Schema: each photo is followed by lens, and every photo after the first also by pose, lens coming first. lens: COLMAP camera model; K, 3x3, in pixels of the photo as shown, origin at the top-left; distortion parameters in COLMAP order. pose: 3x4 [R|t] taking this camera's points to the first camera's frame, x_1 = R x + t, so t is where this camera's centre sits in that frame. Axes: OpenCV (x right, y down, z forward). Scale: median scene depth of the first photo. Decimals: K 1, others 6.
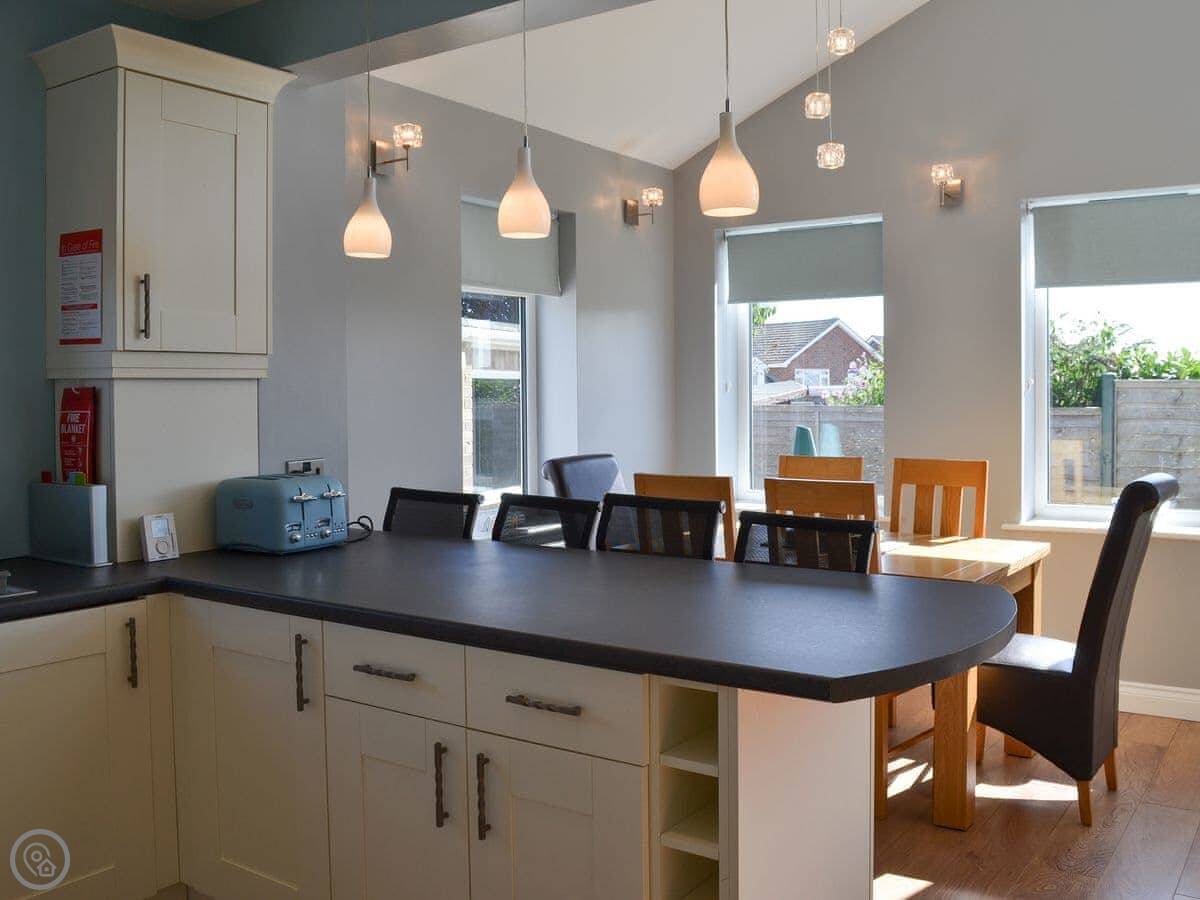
lens RADIAL K [[1115.0, 0, 600.0], [0, 1115.0, 450.0], [0, 0, 1]] dist [-0.091981, -0.002596]
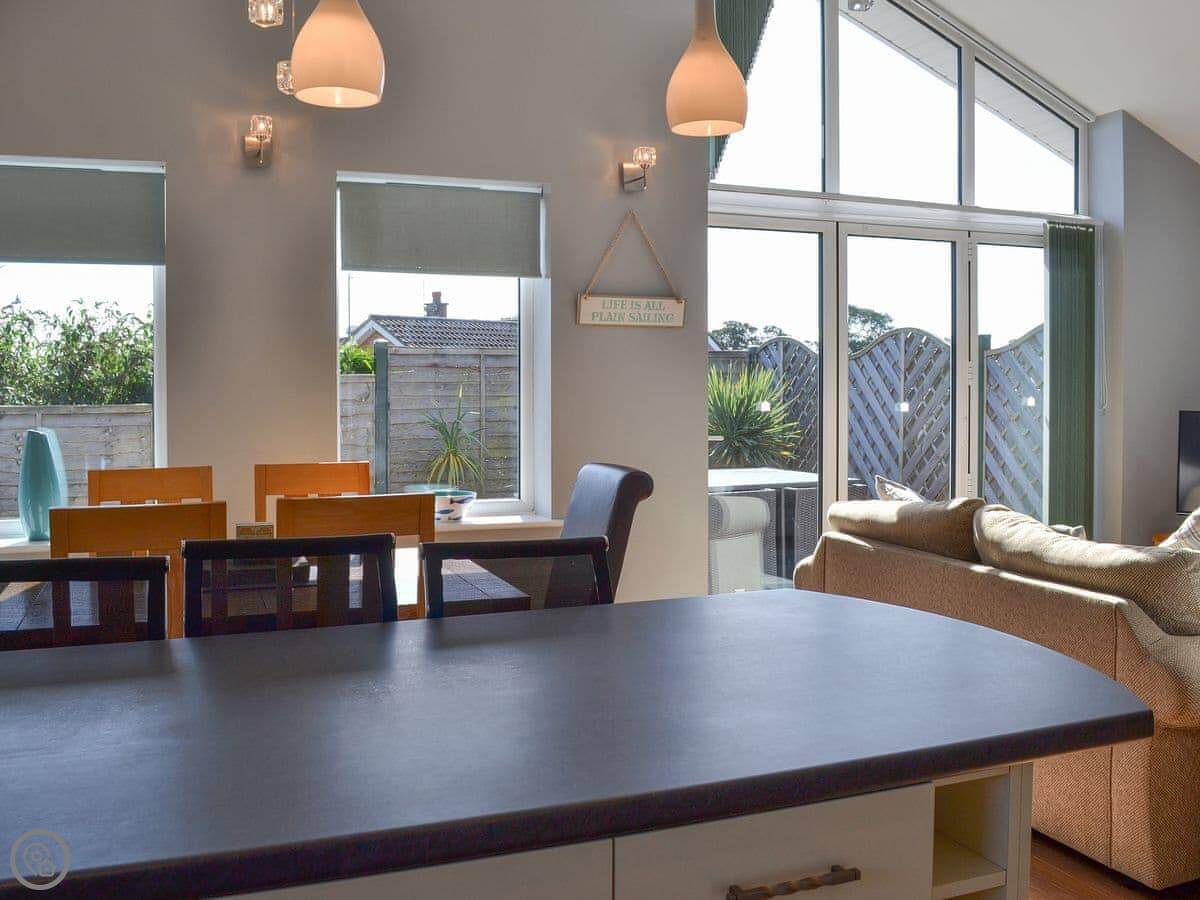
lens RADIAL K [[1115.0, 0, 600.0], [0, 1115.0, 450.0], [0, 0, 1]] dist [-0.091981, -0.002596]
pose [[0.553111, -0.044370, 0.831925, -0.257090], [0.043024, 0.998770, 0.024664, -0.012381], [-0.831996, 0.022150, 0.554339, 0.317401]]
